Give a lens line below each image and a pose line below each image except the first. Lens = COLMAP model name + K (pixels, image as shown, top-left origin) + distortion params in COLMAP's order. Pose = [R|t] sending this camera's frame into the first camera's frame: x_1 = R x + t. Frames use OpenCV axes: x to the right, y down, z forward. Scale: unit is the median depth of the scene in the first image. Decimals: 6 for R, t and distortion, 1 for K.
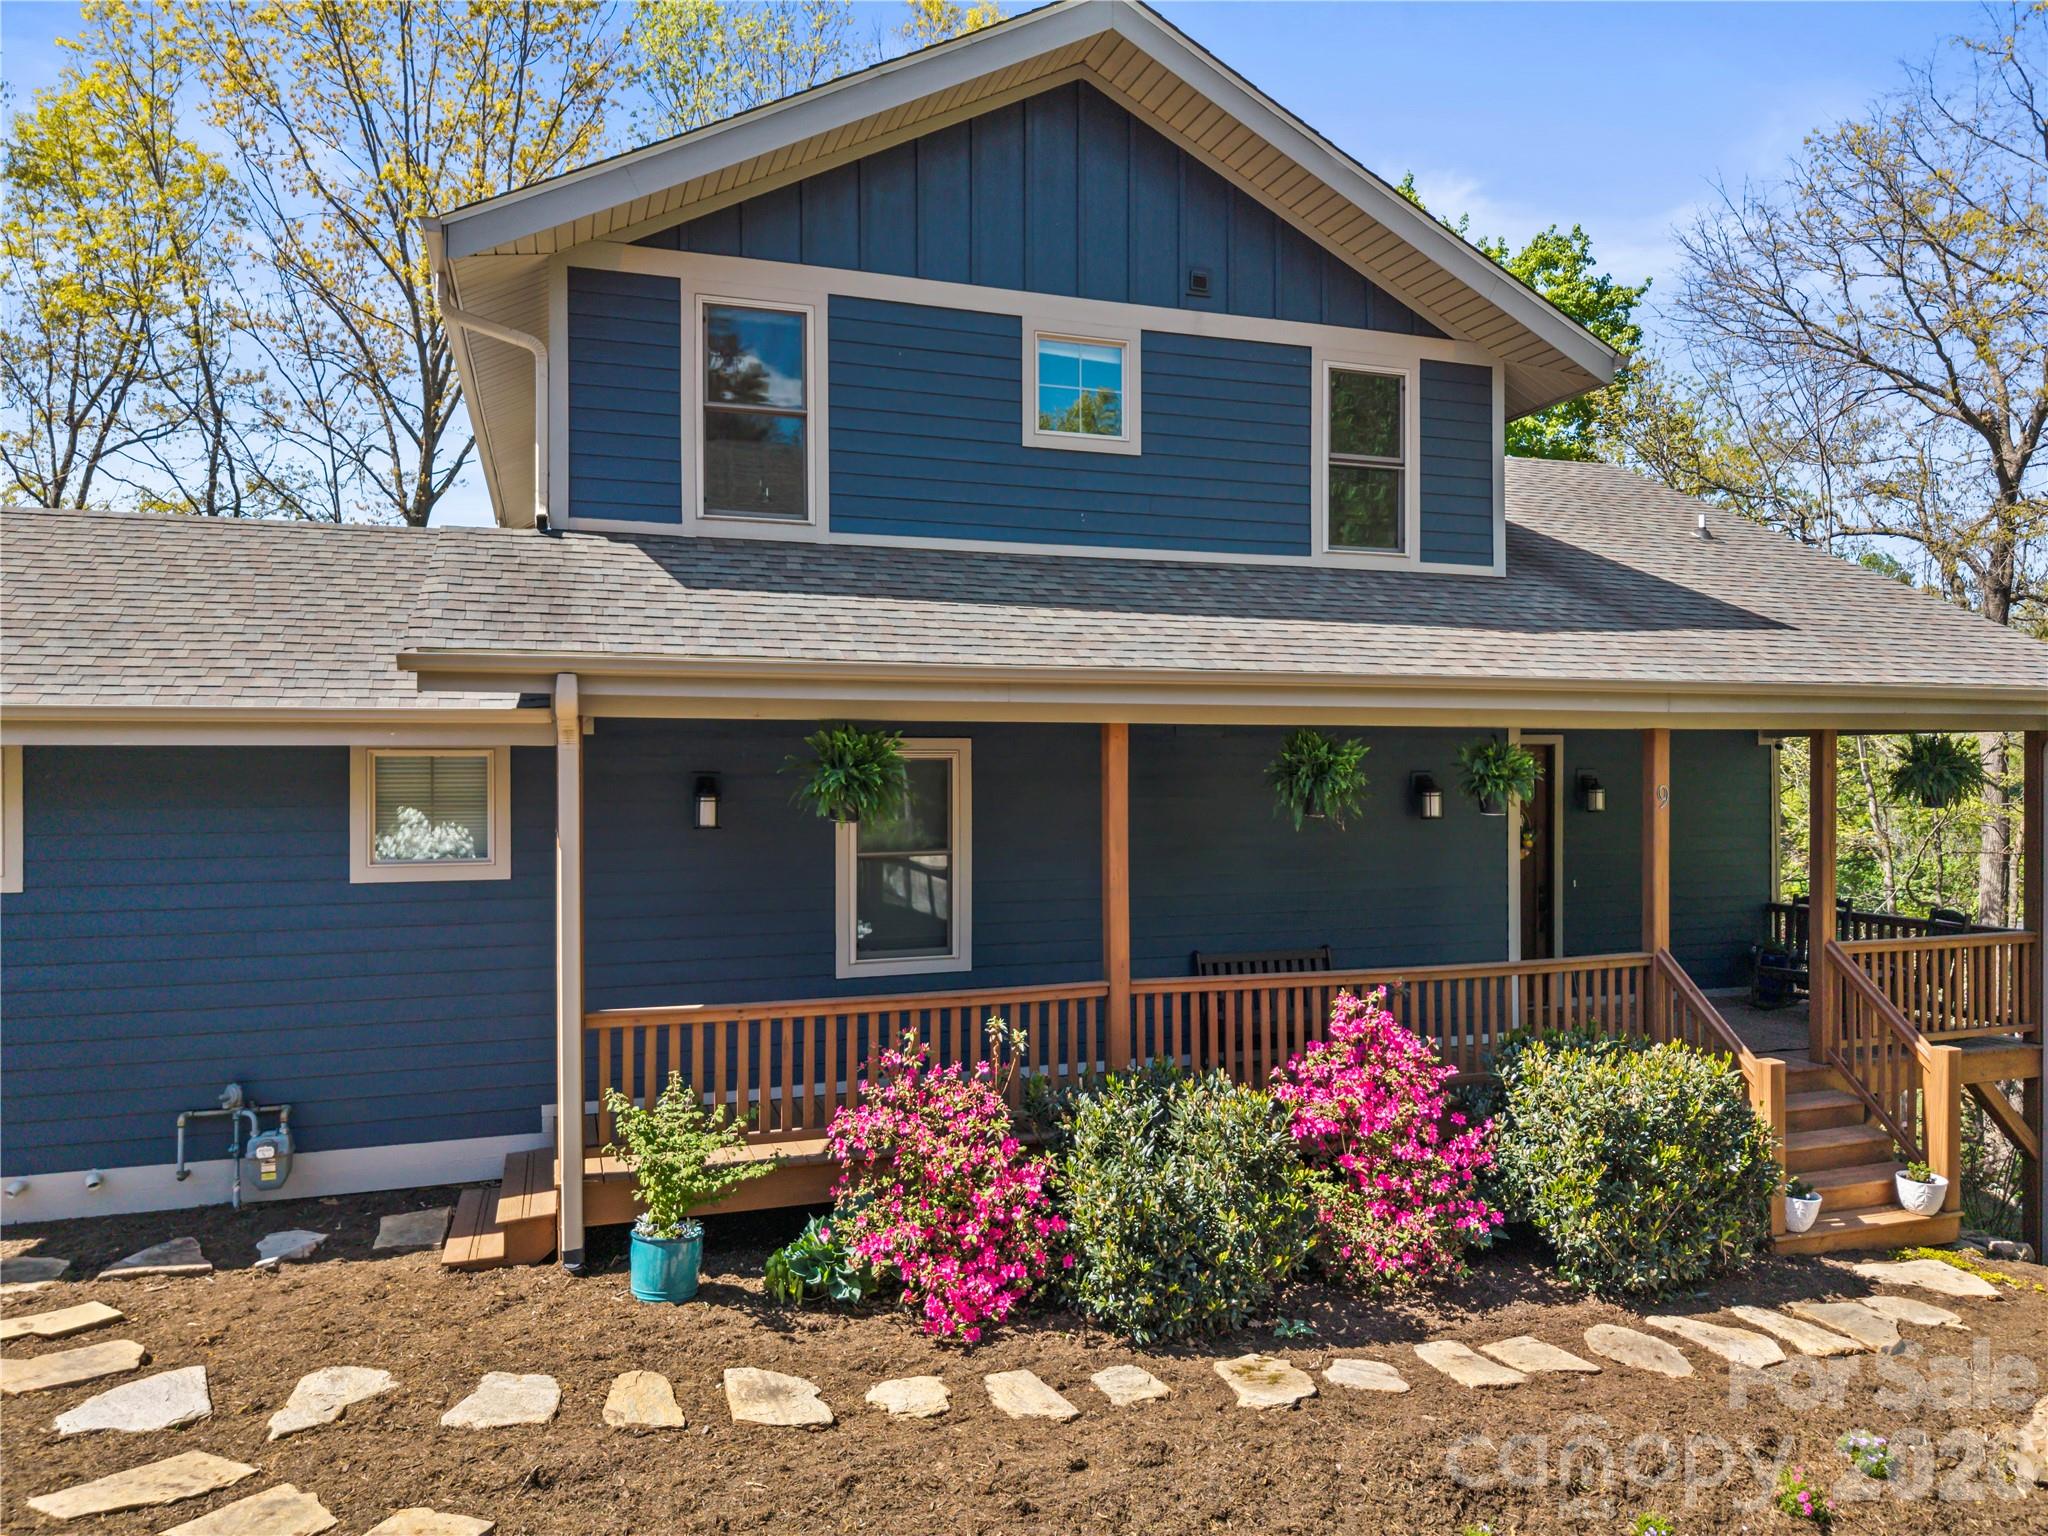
lens RADIAL K [[1416.5, 0, 1024.0], [0, 1416.5, 768.0], [0, 0, 1]] dist [-0.019380, 0.003841]
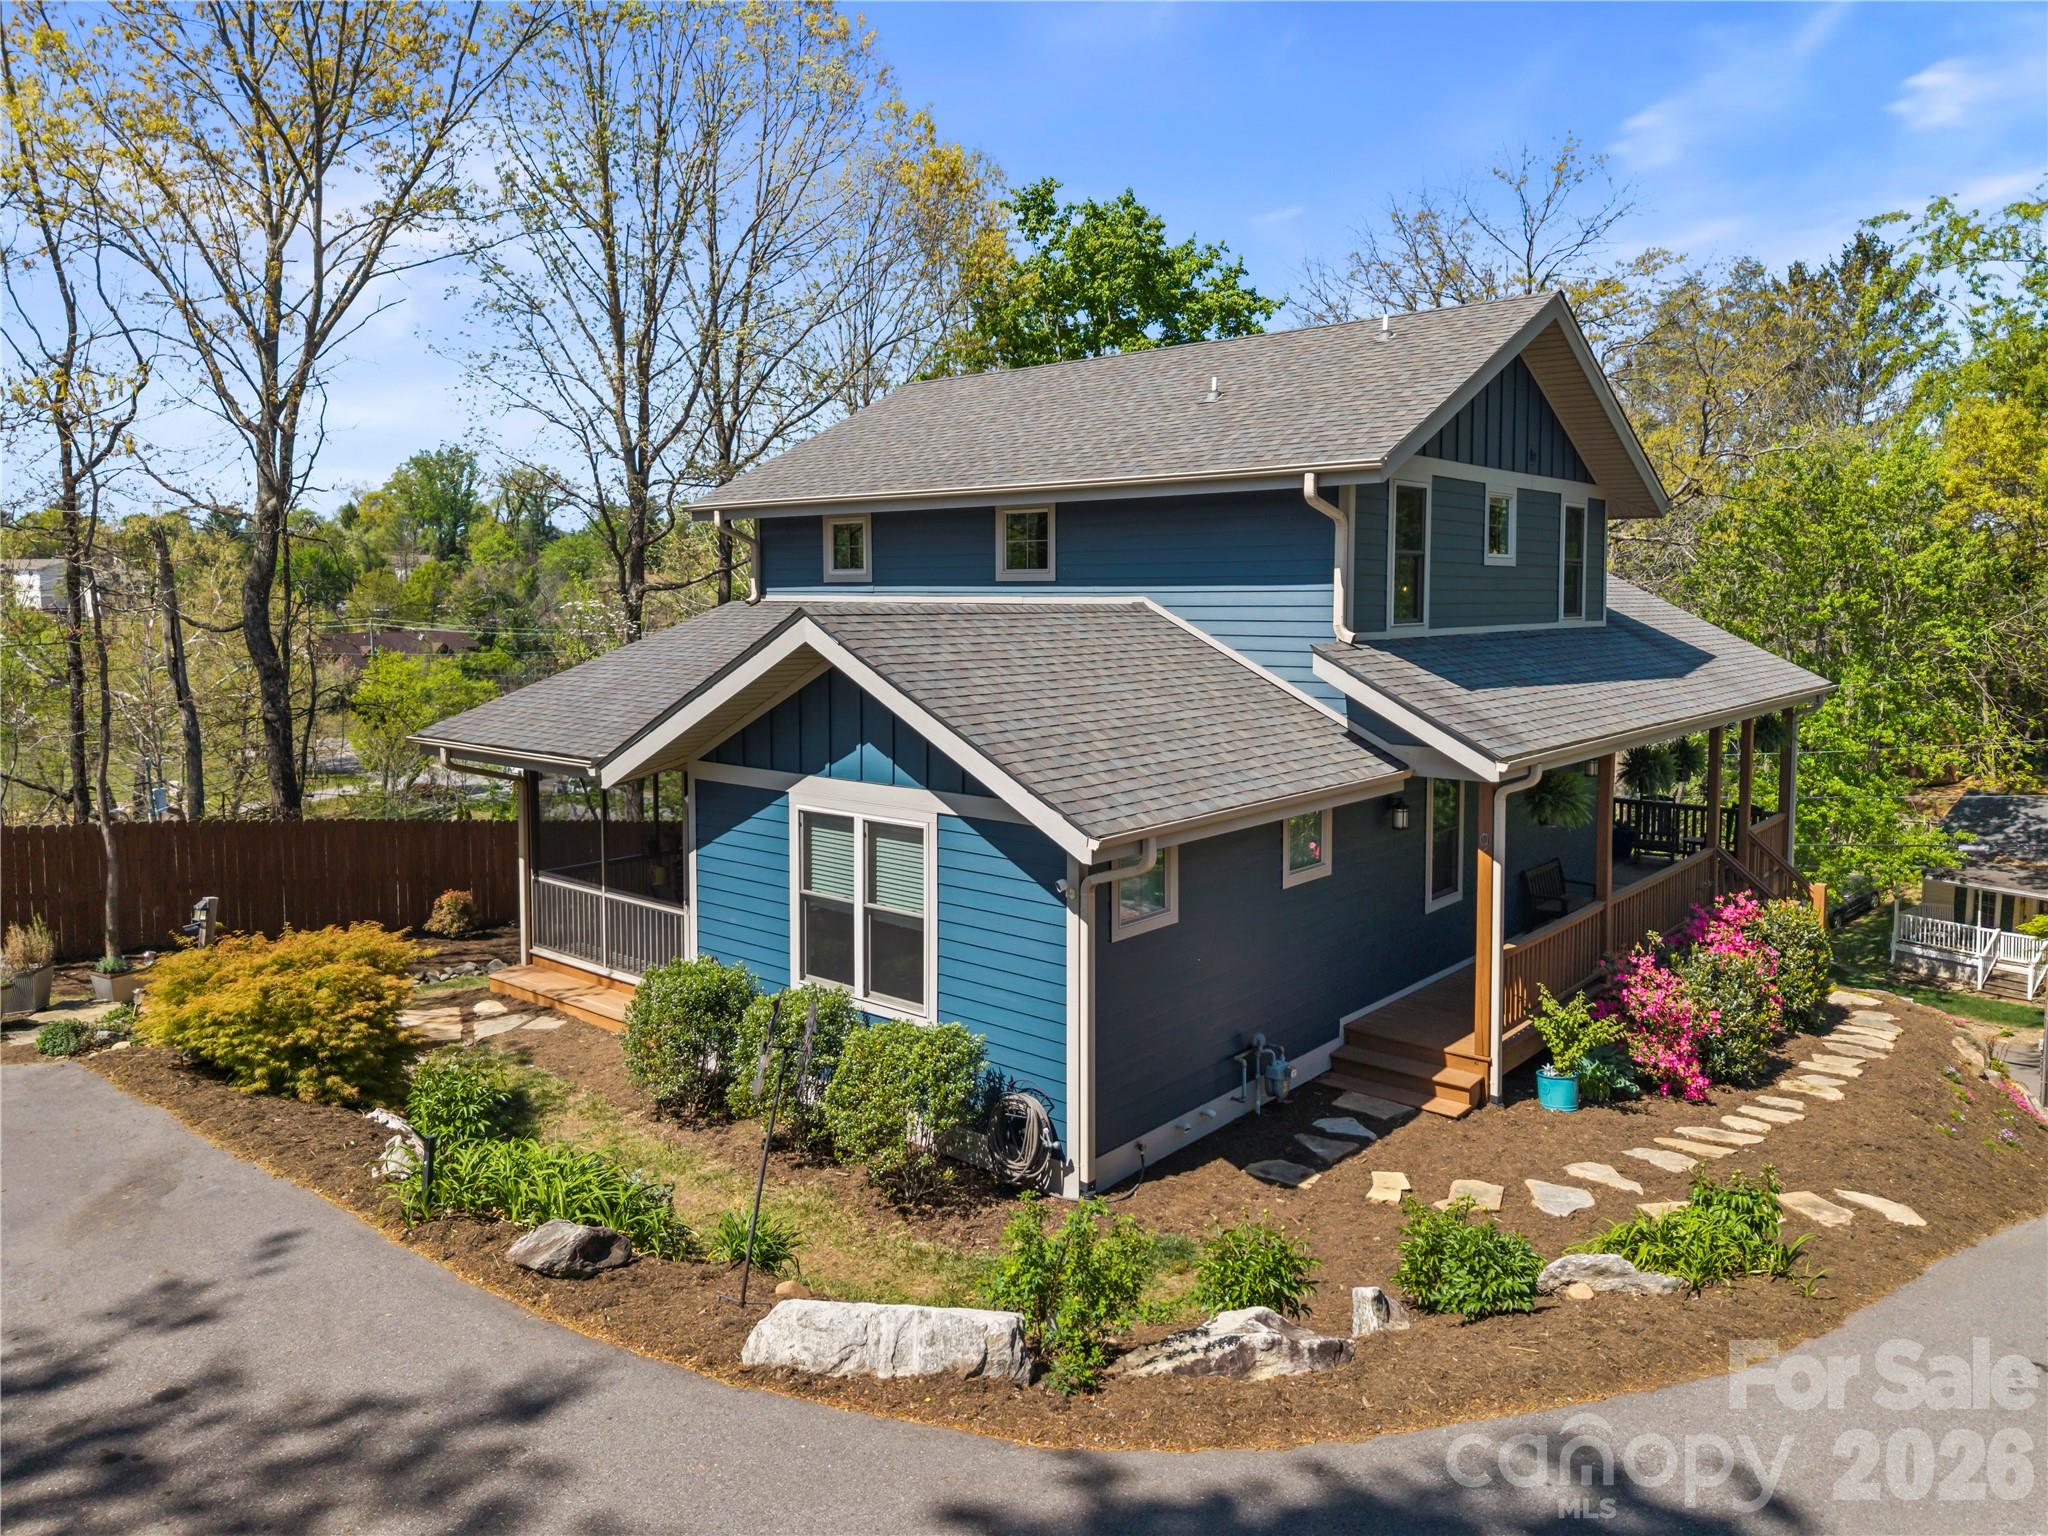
lens RADIAL K [[1416.5, 0, 1024.0], [0, 1416.5, 768.0], [0, 0, 1]] dist [-0.019380, 0.003841]
pose [[0.870184, -0.059413, 0.489132, -1.297296], [0.008156, 0.994304, 0.106265, -0.188495], [-0.492660, -0.088480, 0.865712, -0.124208]]
